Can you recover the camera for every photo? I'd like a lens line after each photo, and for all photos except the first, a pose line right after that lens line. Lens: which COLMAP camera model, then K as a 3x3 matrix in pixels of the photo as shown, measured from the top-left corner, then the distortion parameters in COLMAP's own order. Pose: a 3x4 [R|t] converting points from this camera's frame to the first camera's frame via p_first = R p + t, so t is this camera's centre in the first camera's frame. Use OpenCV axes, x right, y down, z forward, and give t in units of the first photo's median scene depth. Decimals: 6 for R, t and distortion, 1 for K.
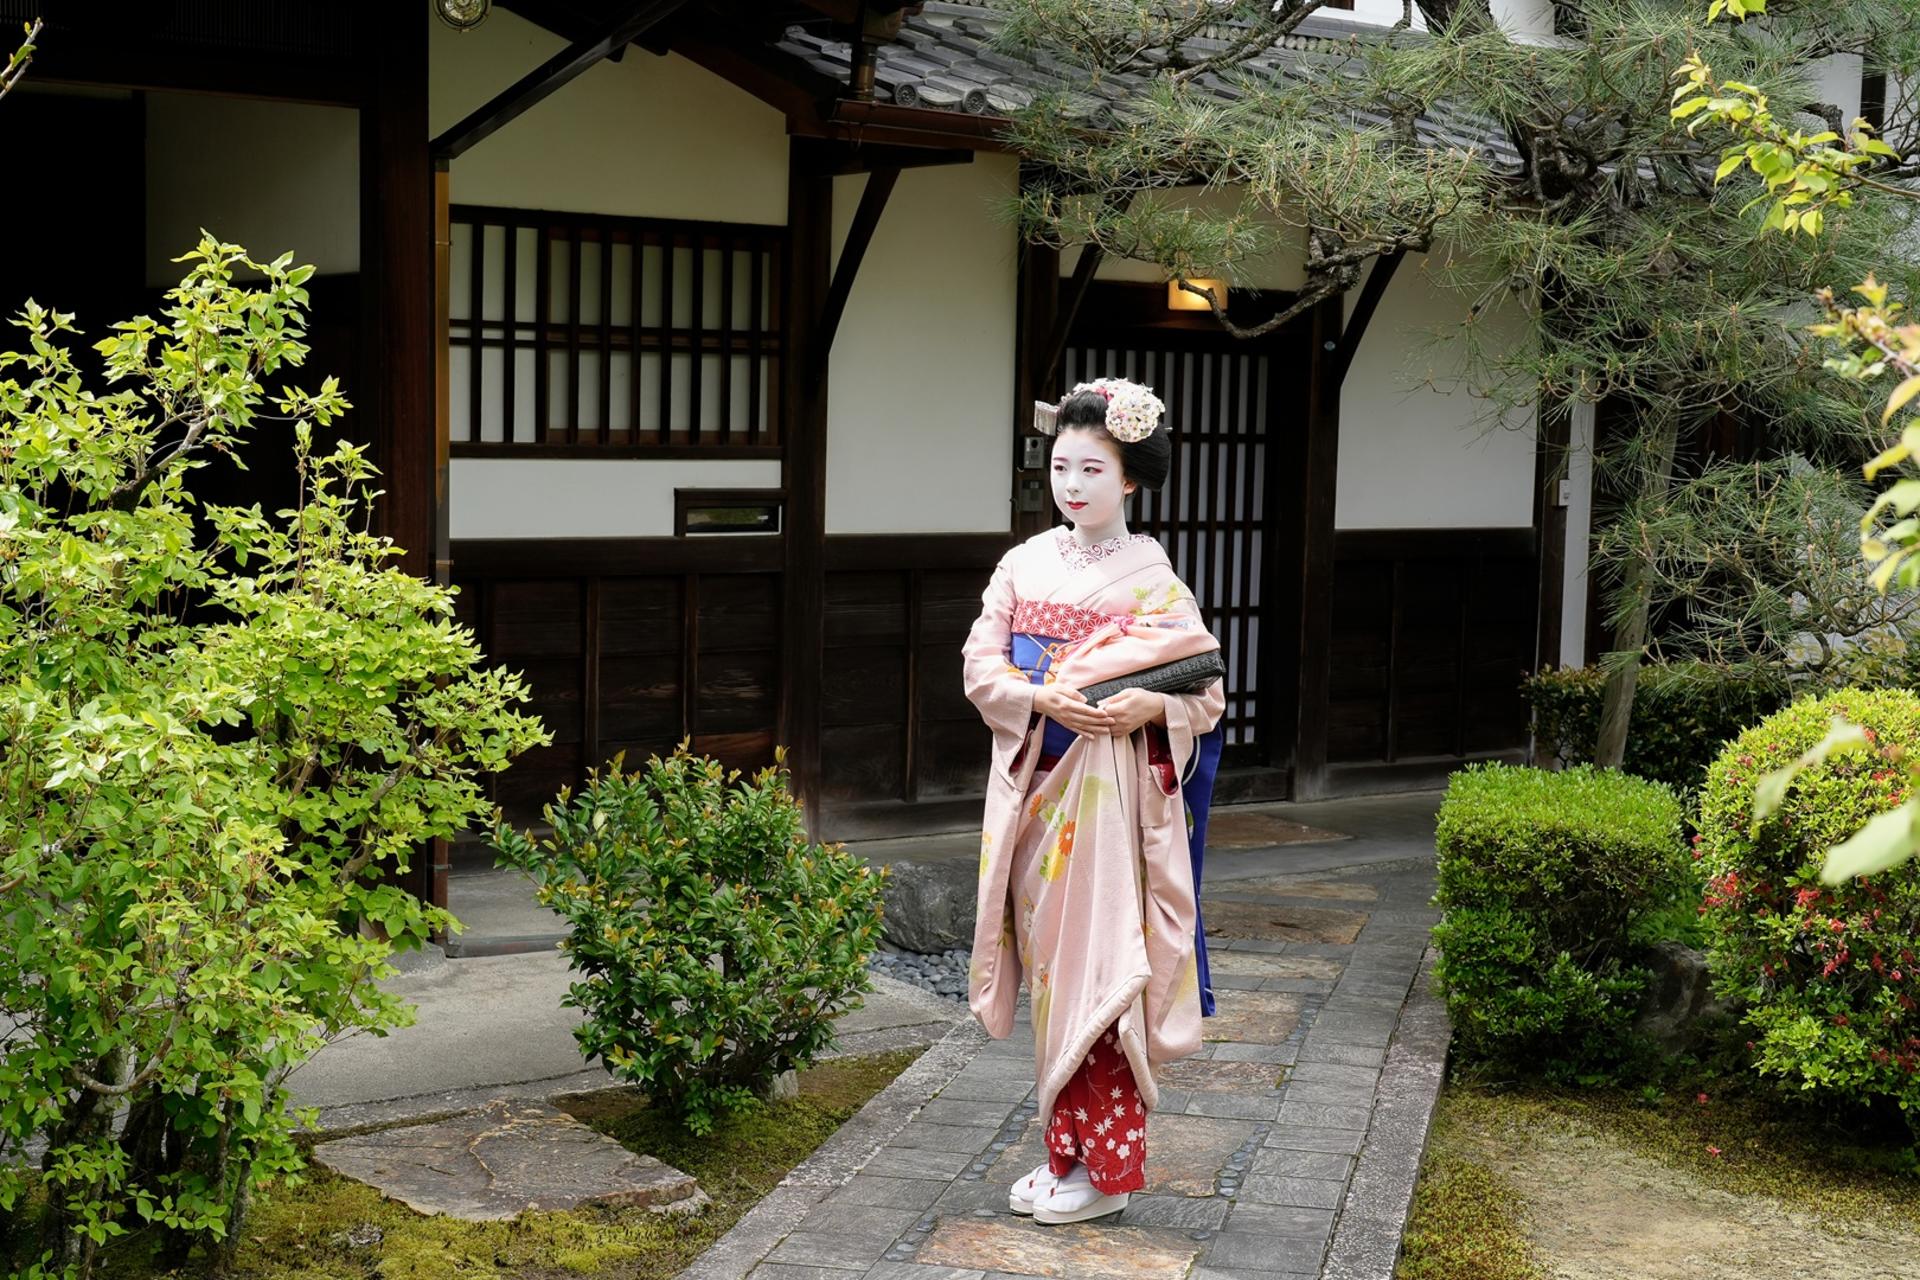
lens RADIAL K [[2613.0, 0, 960.5], [0, 2613.0, 641.8], [0, 0, 1]] dist [-0.020515, 0.000000]
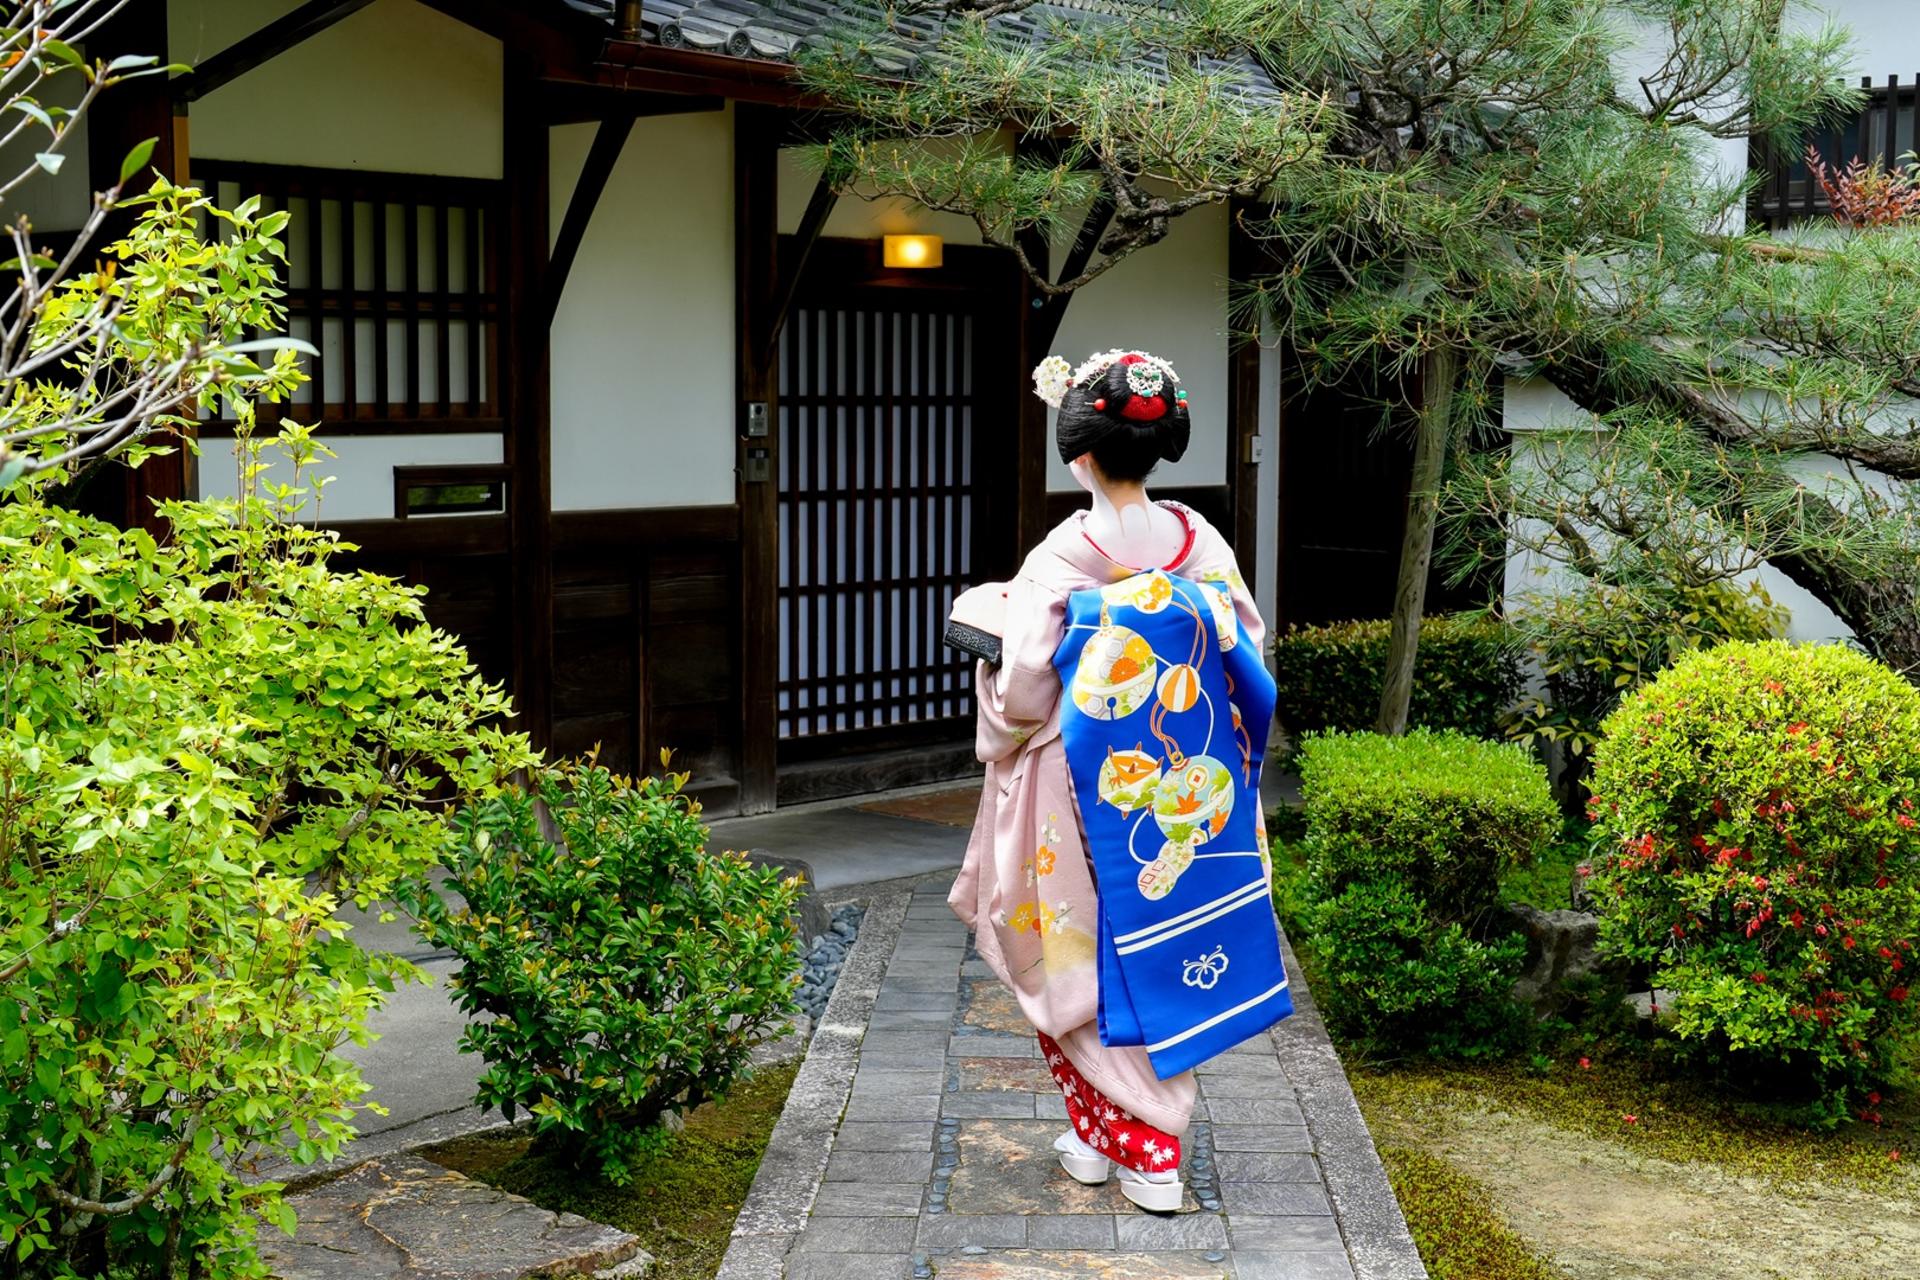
lens RADIAL K [[2613.0, 0, 959.5], [0, 2613.0, 639.7], [0, 0, 1]] dist [-0.020515, 0.000000]
pose [[0.980068, -0.036464, 0.195286, -0.149200], [0.034005, 0.999295, 0.015928, -0.008820], [-0.195729, -0.008970, 0.980617, 0.094454]]
